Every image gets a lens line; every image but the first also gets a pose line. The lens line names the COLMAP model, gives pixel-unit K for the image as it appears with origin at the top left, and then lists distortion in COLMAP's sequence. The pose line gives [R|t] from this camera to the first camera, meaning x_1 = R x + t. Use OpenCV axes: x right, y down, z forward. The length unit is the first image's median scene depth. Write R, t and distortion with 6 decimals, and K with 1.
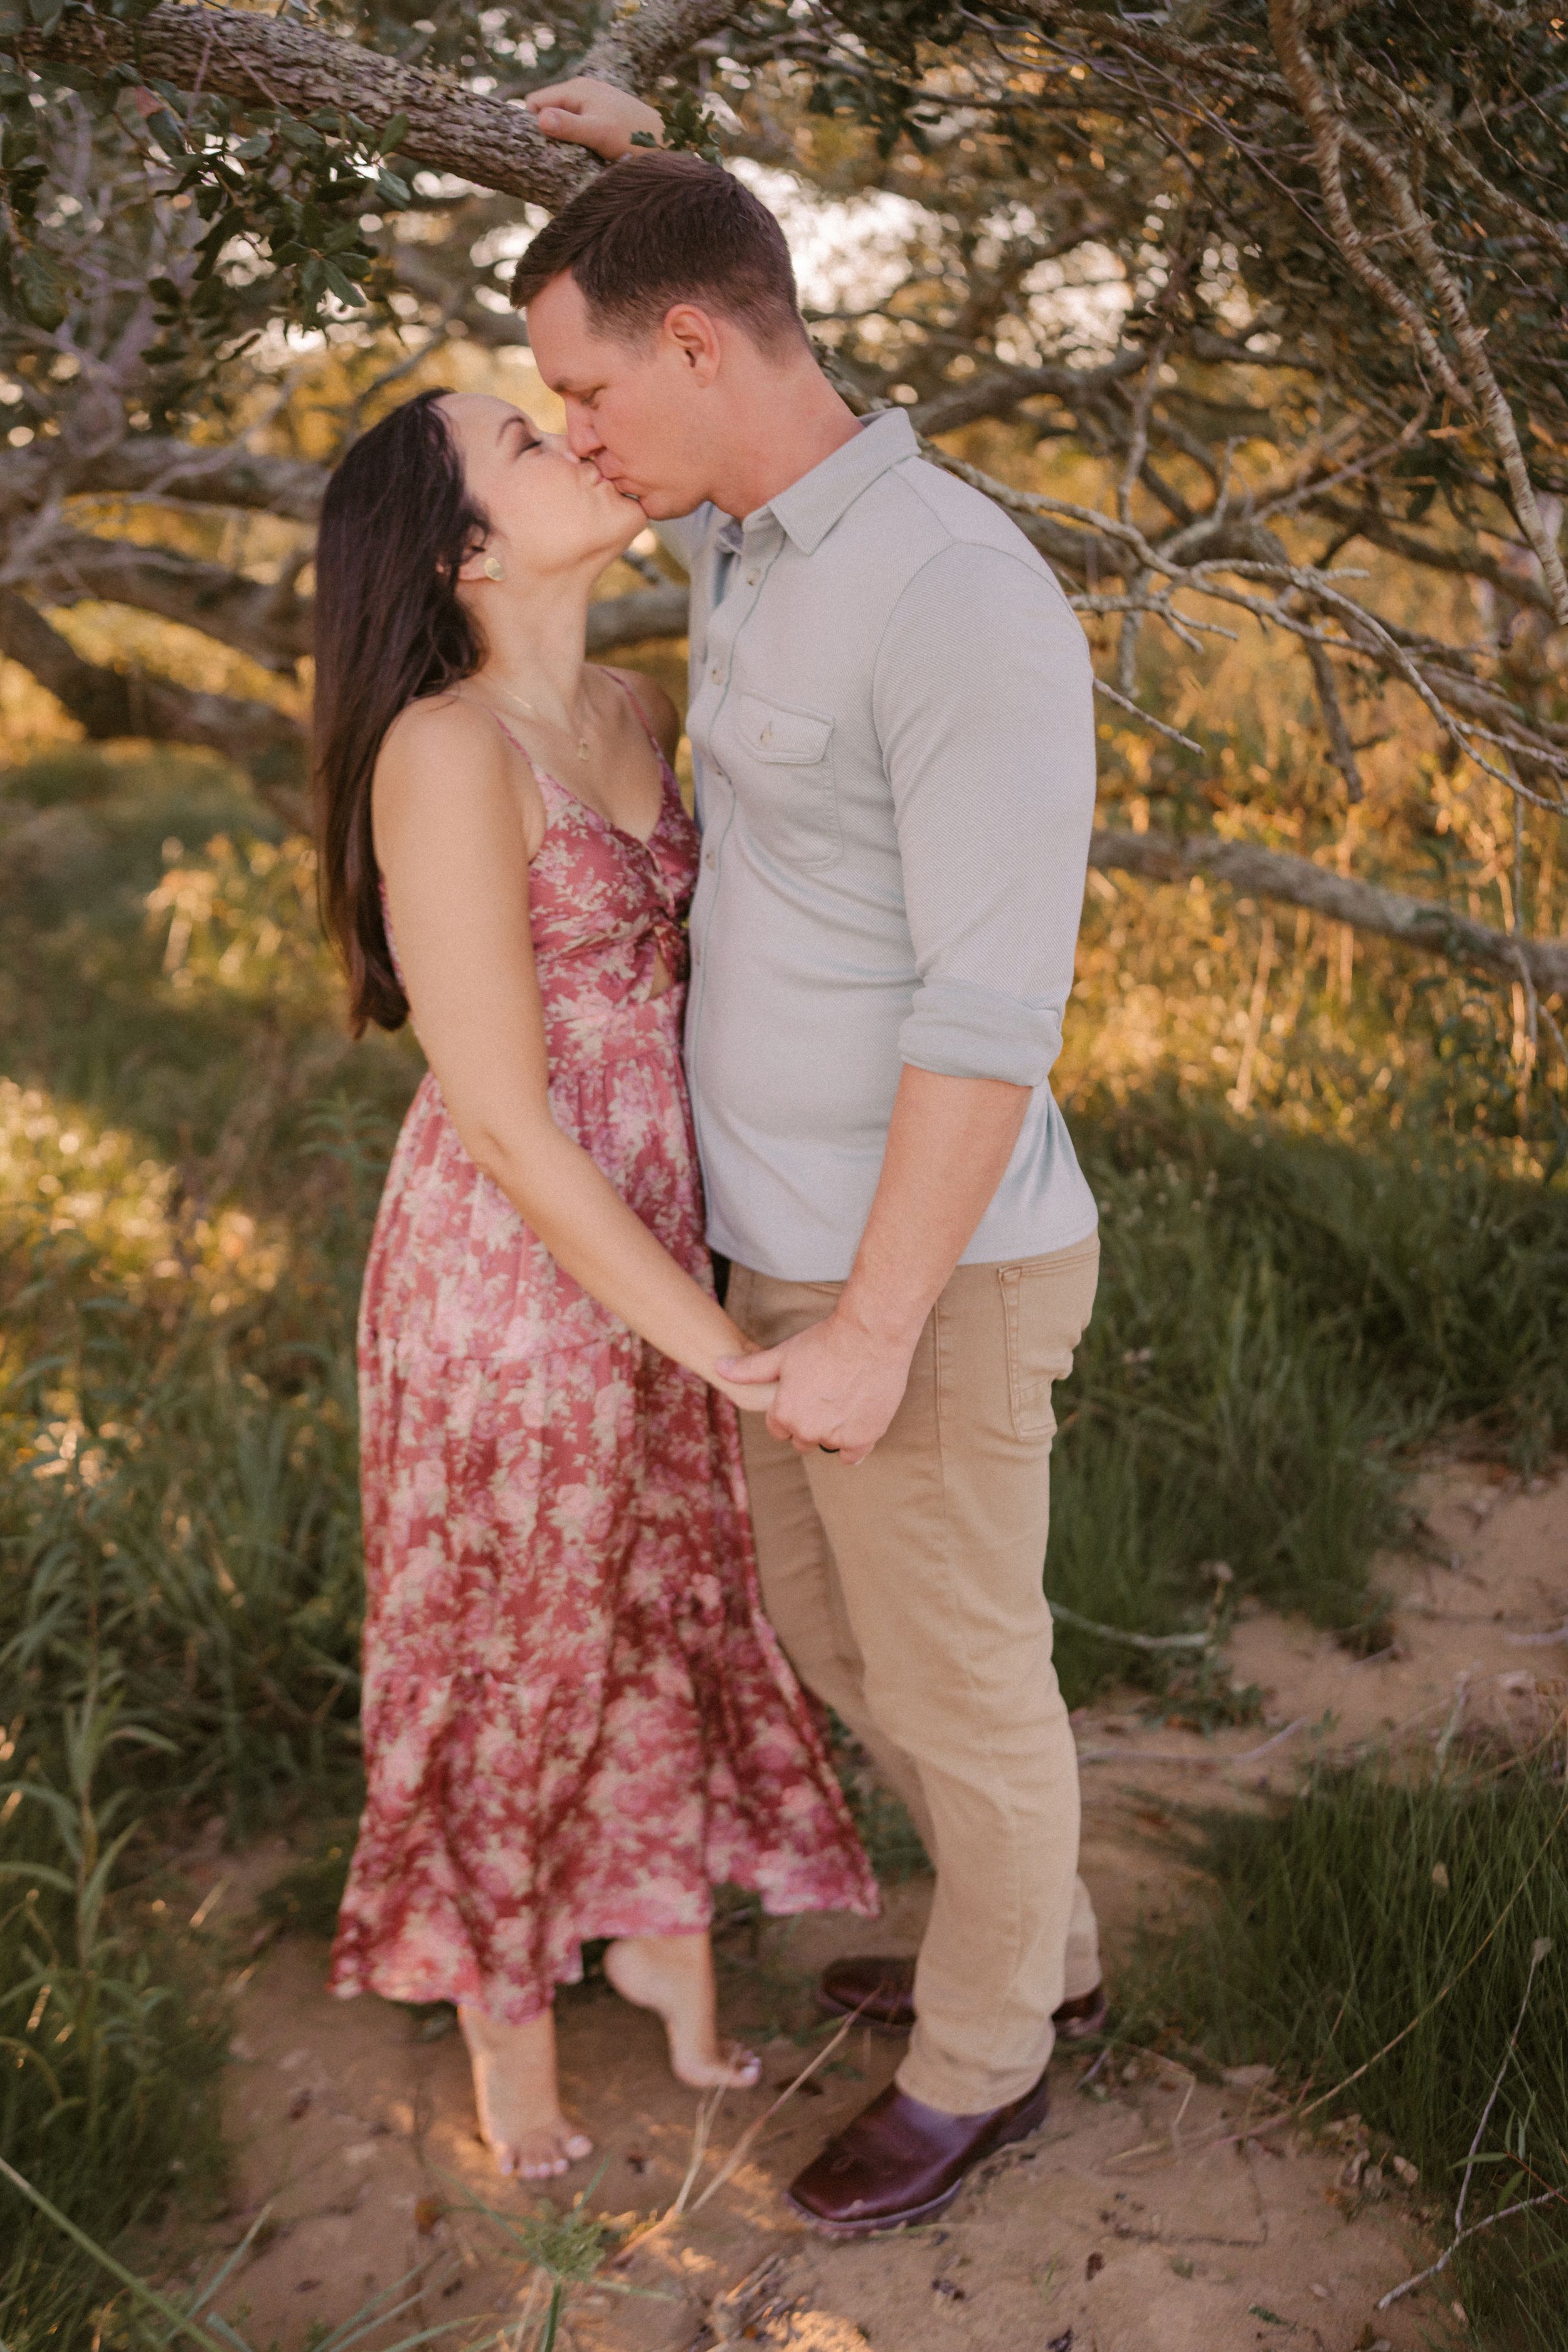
lens RADIAL K [[2523.4, 0, 786.5], [0, 2523.4, 1375.7], [0, 0, 1]] dist [-0.211229, 0.492673]
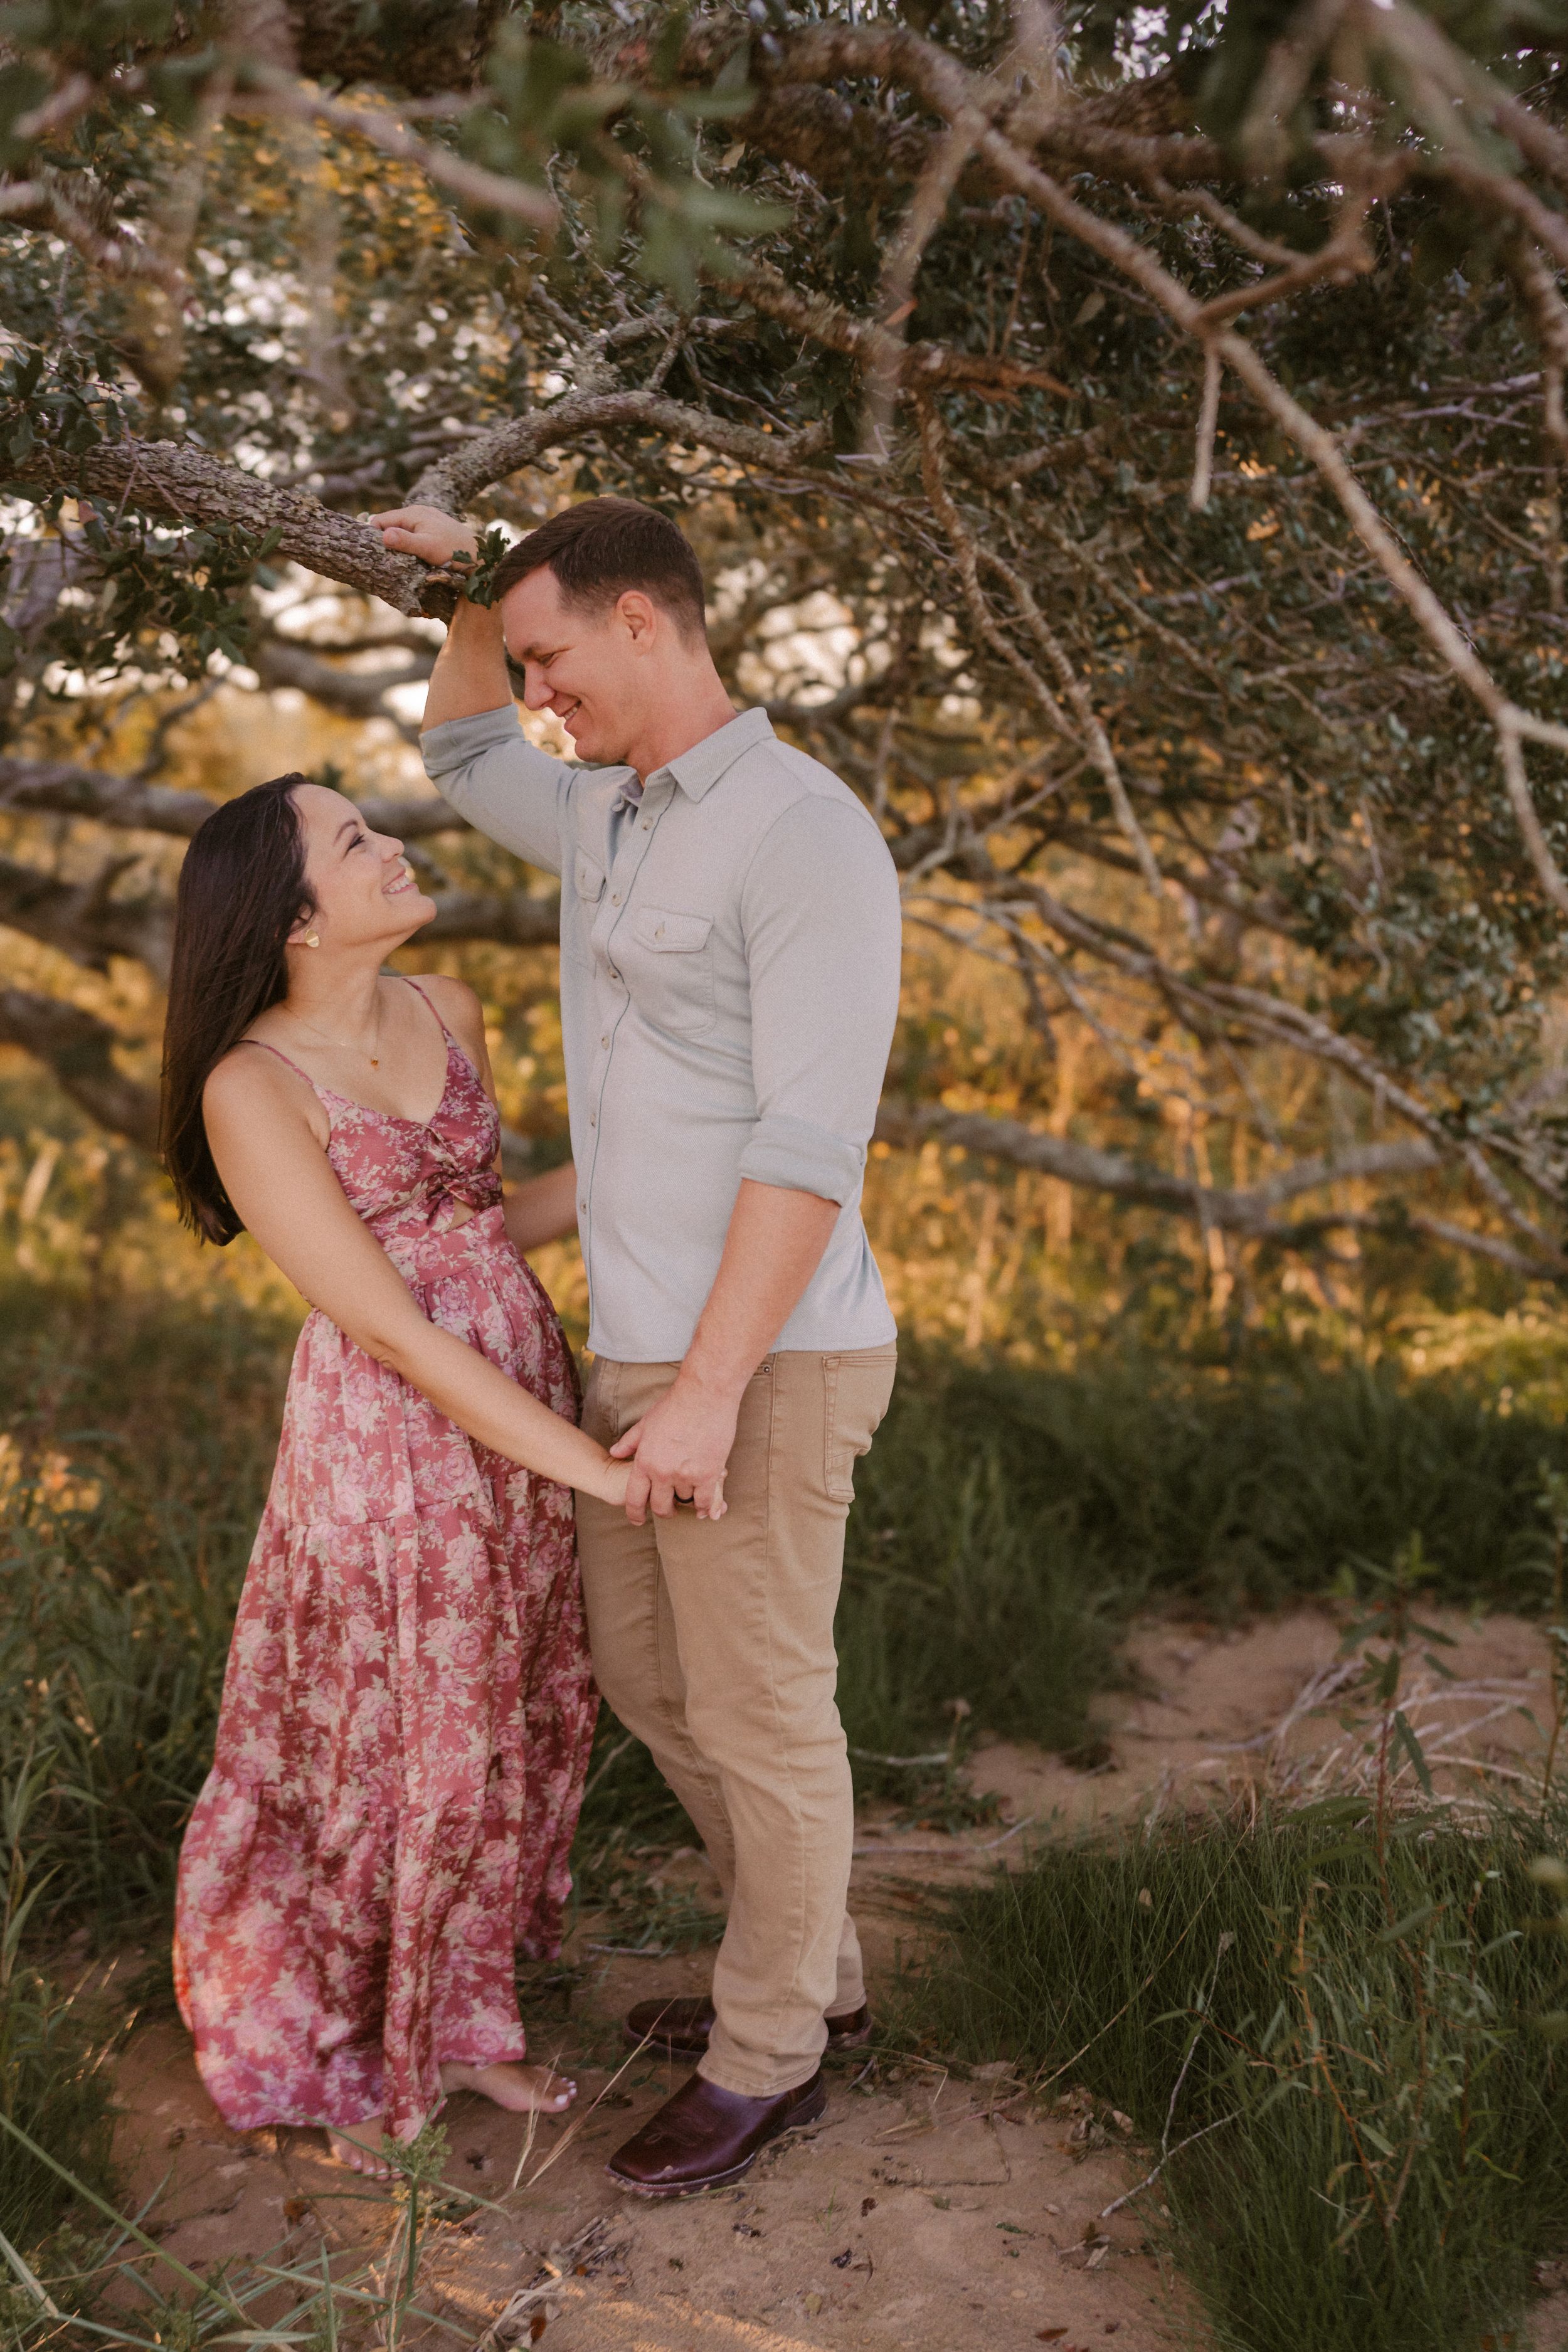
lens RADIAL K [[2503.7, 0, 784.0], [0, 2503.7, 1176.0], [0, 0, 1]] dist [-0.001945, 0.013365]
pose [[0.995146, -0.010627, 0.097832, -0.019944], [0.029929, 0.979743, -0.198012, 0.075617], [-0.093746, 0.199979, 0.975305, -0.189603]]
